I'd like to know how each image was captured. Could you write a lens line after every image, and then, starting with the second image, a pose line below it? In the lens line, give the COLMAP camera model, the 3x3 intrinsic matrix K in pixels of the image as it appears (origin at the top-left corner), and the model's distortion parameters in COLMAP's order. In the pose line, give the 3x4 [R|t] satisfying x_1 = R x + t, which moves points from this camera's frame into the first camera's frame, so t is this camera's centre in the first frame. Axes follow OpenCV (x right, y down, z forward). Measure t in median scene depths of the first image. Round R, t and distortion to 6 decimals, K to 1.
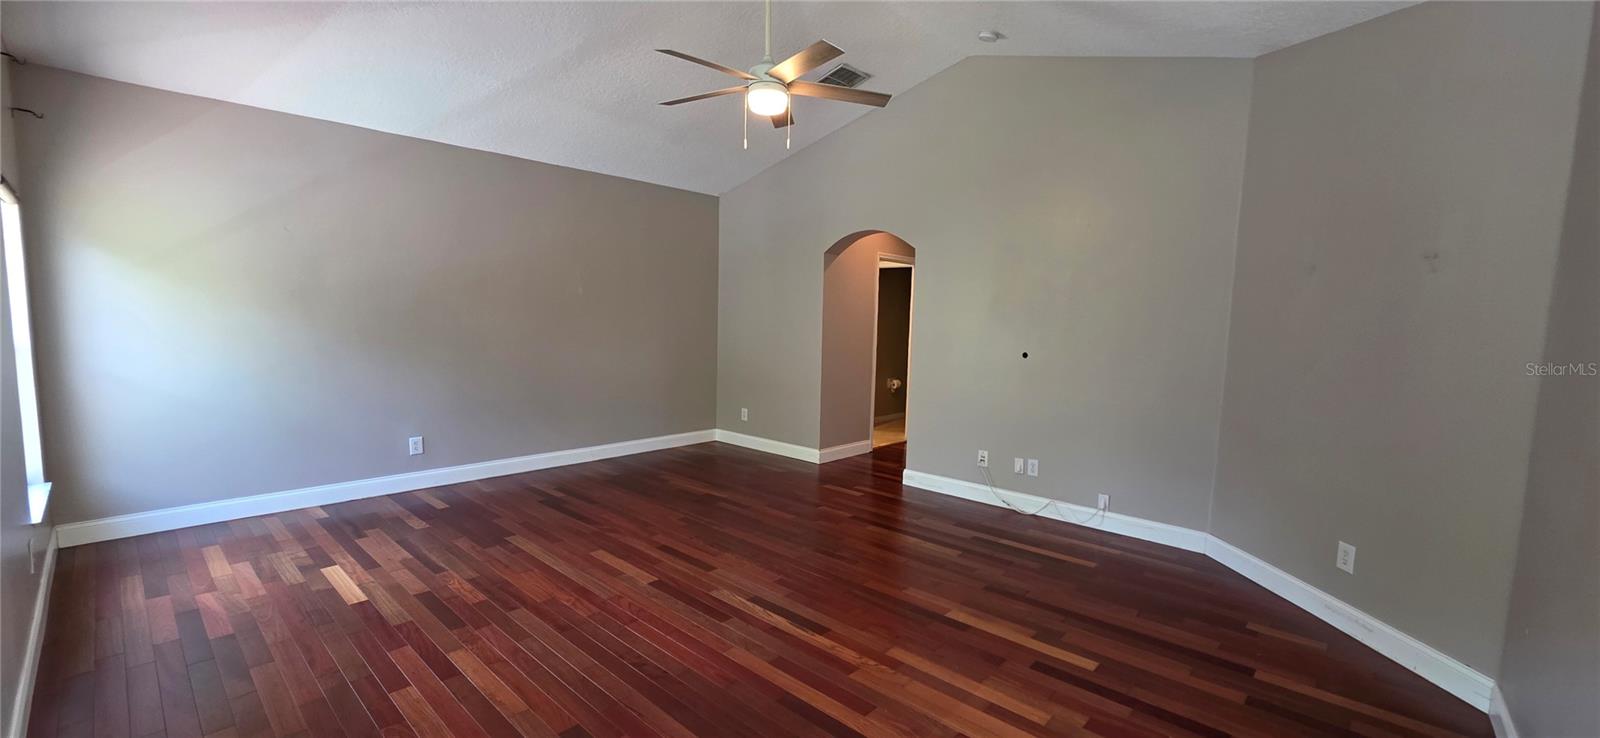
lens RADIAL K [[641.9, 0, 807.3], [0, 641.9, 376.5], [0, 0, 1]] dist [0.002113, -0.000090]
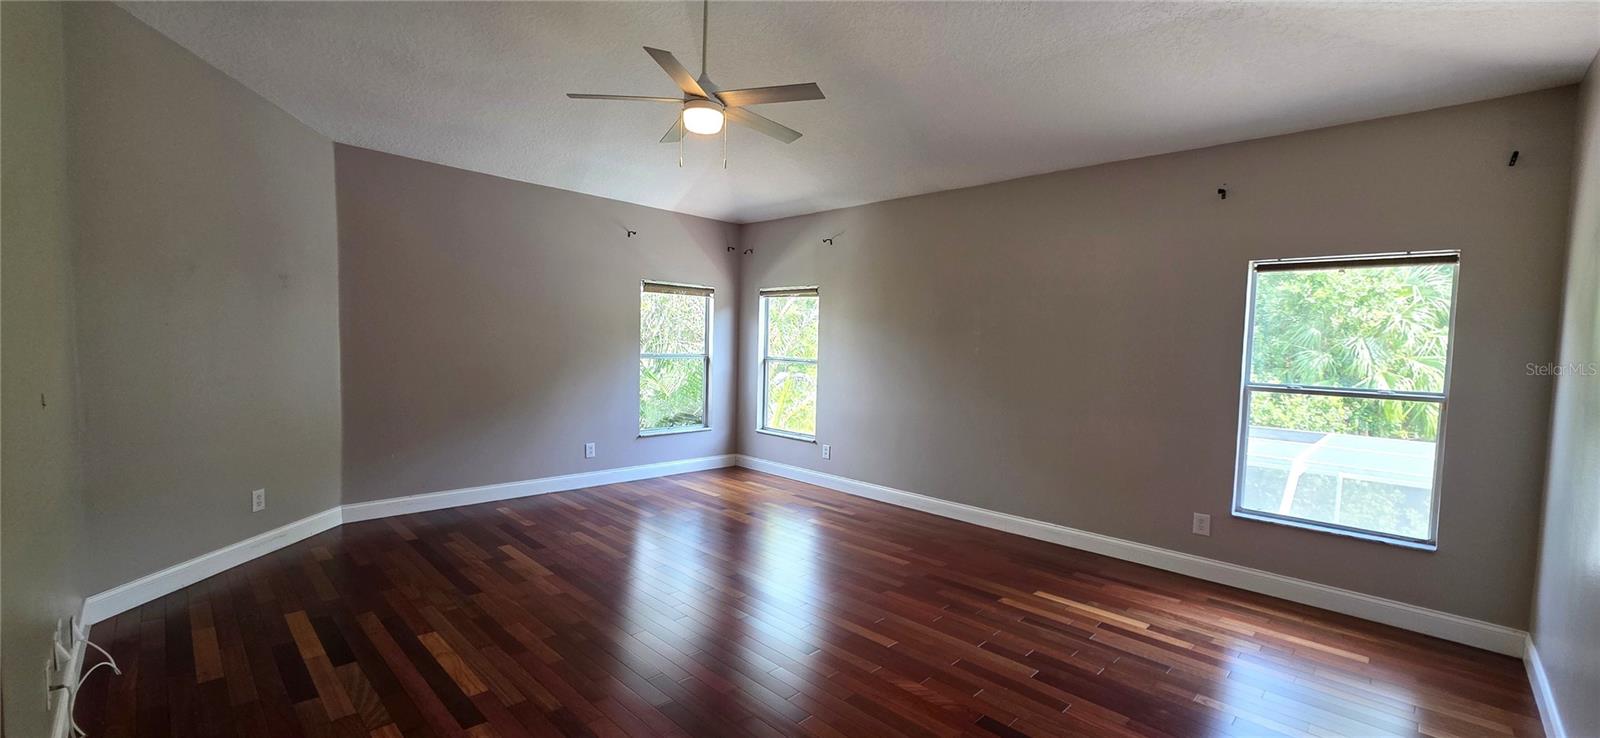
lens RADIAL K [[641.9, 0, 807.3], [0, 641.9, 376.5], [0, 0, 1]] dist [0.002113, -0.000090]
pose [[-0.997980, -0.051959, 0.036566, -0.240526], [-0.045694, 0.986833, 0.155153, -0.173360], [-0.044146, 0.153169, -0.987213, 1.744362]]
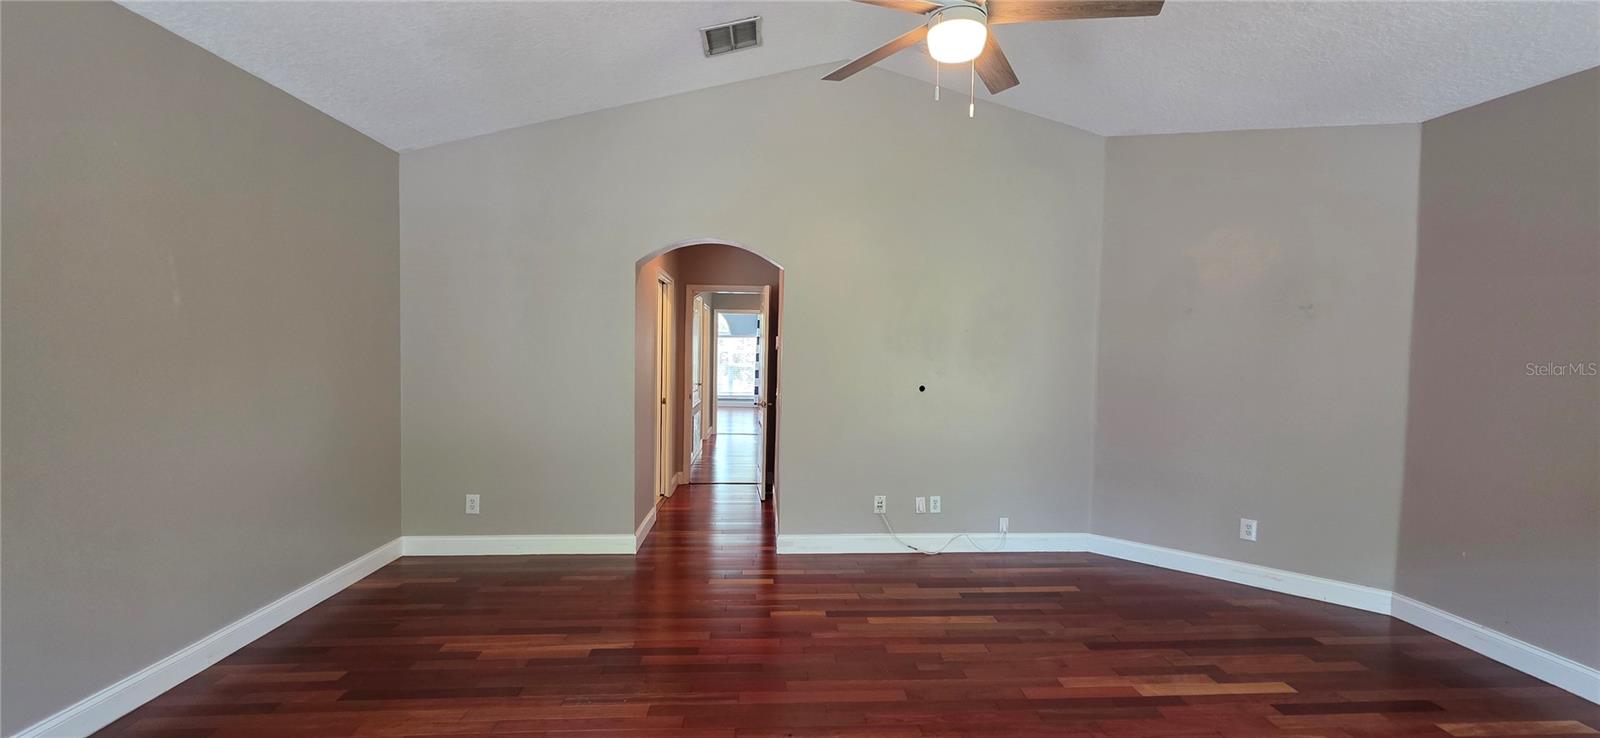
lens RADIAL K [[641.9, 0, 807.3], [0, 641.9, 376.5], [0, 0, 1]] dist [0.002113, -0.000090]
pose [[0.689862, -0.044919, 0.722546, -0.582943], [0.069974, 0.997537, -0.004795, -0.072569], [-0.720552, 0.053867, 0.691306, 0.574013]]
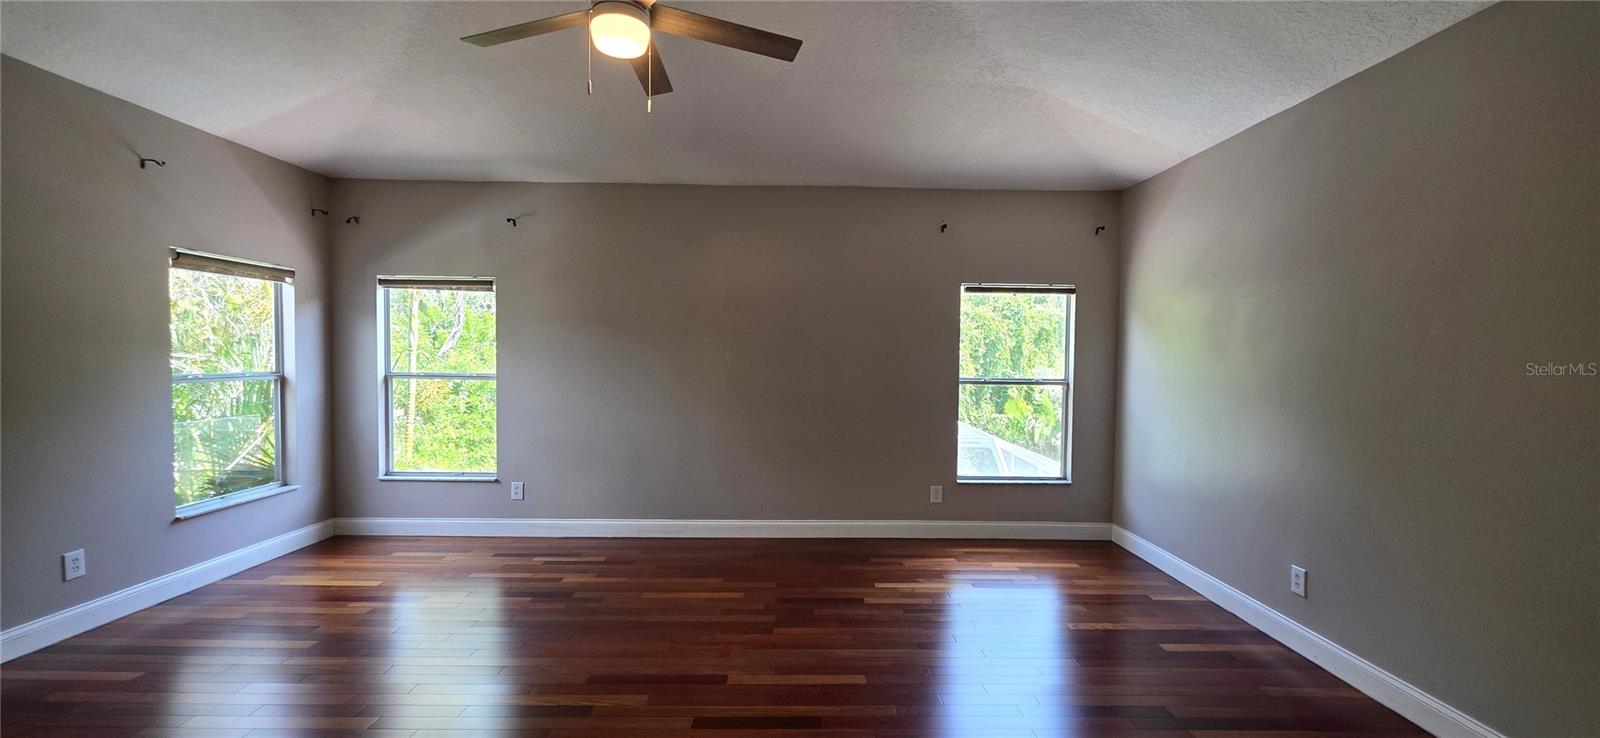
lens RADIAL K [[641.9, 0, 807.3], [0, 641.9, 376.5], [0, 0, 1]] dist [0.002113, -0.000090]
pose [[-0.727831, -0.007172, -0.685719, 0.221796], [-0.095954, 0.991173, 0.091480, -0.130718], [0.679010, 0.132379, -0.722095, 1.443190]]
